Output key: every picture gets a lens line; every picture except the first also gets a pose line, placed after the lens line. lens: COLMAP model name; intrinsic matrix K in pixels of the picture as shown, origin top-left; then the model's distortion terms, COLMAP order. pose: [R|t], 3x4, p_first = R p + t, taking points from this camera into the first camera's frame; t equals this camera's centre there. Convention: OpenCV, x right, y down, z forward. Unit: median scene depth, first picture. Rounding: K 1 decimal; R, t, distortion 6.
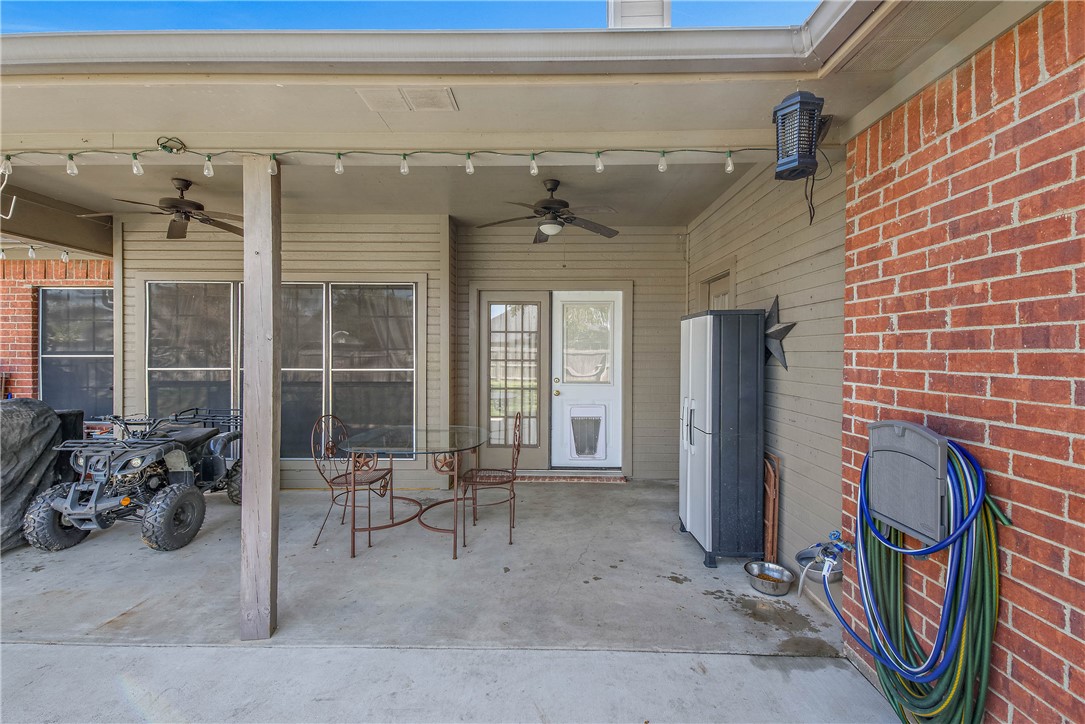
lens RADIAL K [[450.7, 0, 542.0], [0, 450.7, 359.8], [0, 0, 1]] dist [-0.000136, -0.000096]
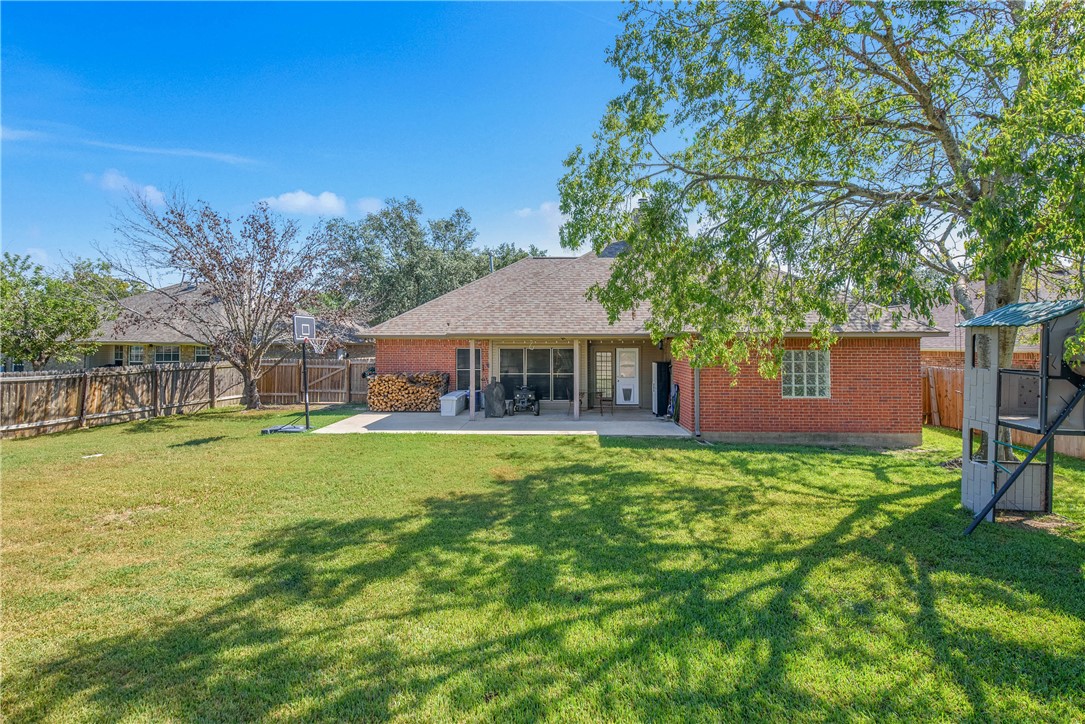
lens RADIAL K [[492.8, 0, 541.9], [0, 492.8, 361.1], [0, 0, 1]] dist [0.001191, 0.000132]
pose [[0.997052, -0.004794, -0.076582, -0.240051], [0.005676, 0.999920, 0.011302, -0.114713], [0.076521, -0.011704, 0.996999, -2.565346]]
